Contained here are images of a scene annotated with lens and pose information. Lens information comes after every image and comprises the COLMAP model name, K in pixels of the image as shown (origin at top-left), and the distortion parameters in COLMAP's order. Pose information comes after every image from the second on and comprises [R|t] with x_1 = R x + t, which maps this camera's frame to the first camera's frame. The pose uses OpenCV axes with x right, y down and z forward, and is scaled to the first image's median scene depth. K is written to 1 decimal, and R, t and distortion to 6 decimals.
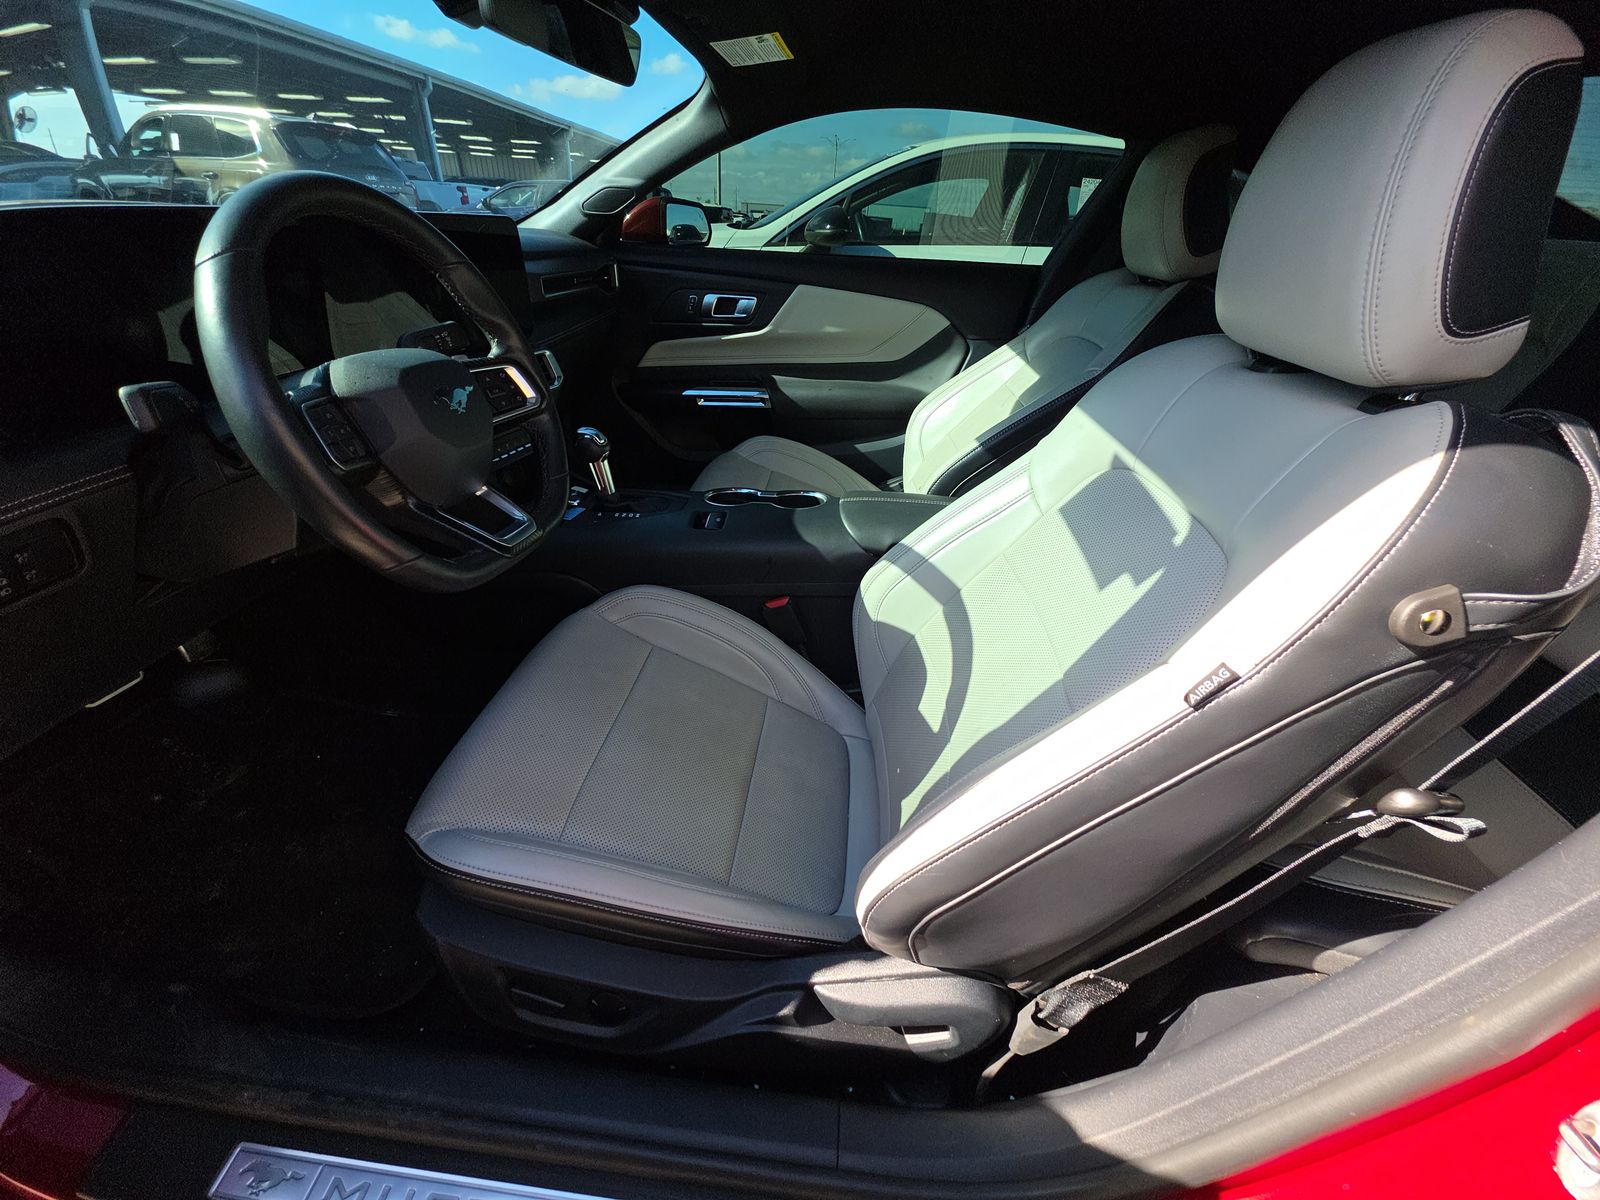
lens RADIAL K [[635.2, 0, 802.6], [0, 635.2, 598.7], [0, 0, 1]] dist [-0.002730, -0.000316]
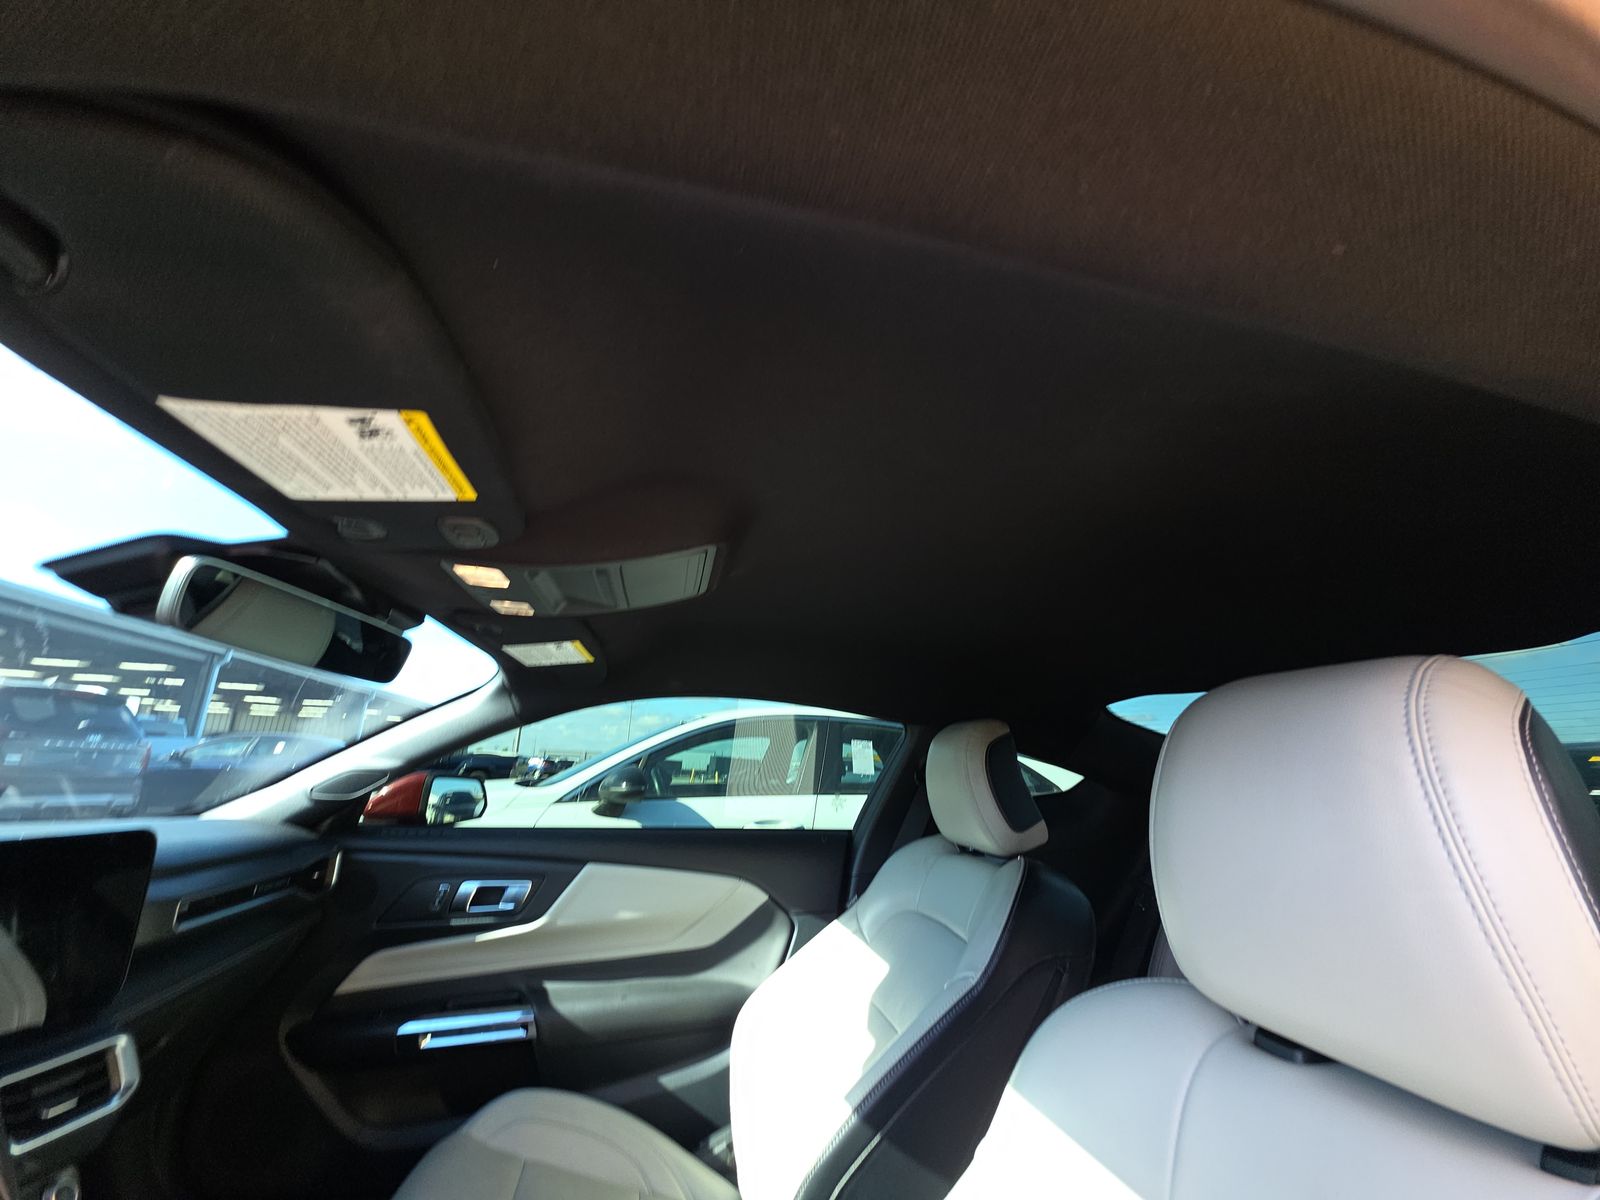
lens RADIAL K [[635.2, 0, 802.6], [0, 635.2, 598.7], [0, 0, 1]] dist [-0.002730, -0.000316]
pose [[0.954601, 0.052480, 0.293228, 0.001128], [0.171021, 0.709417, -0.683725, -0.115858], [-0.243903, 0.702833, 0.668235, 0.117569]]
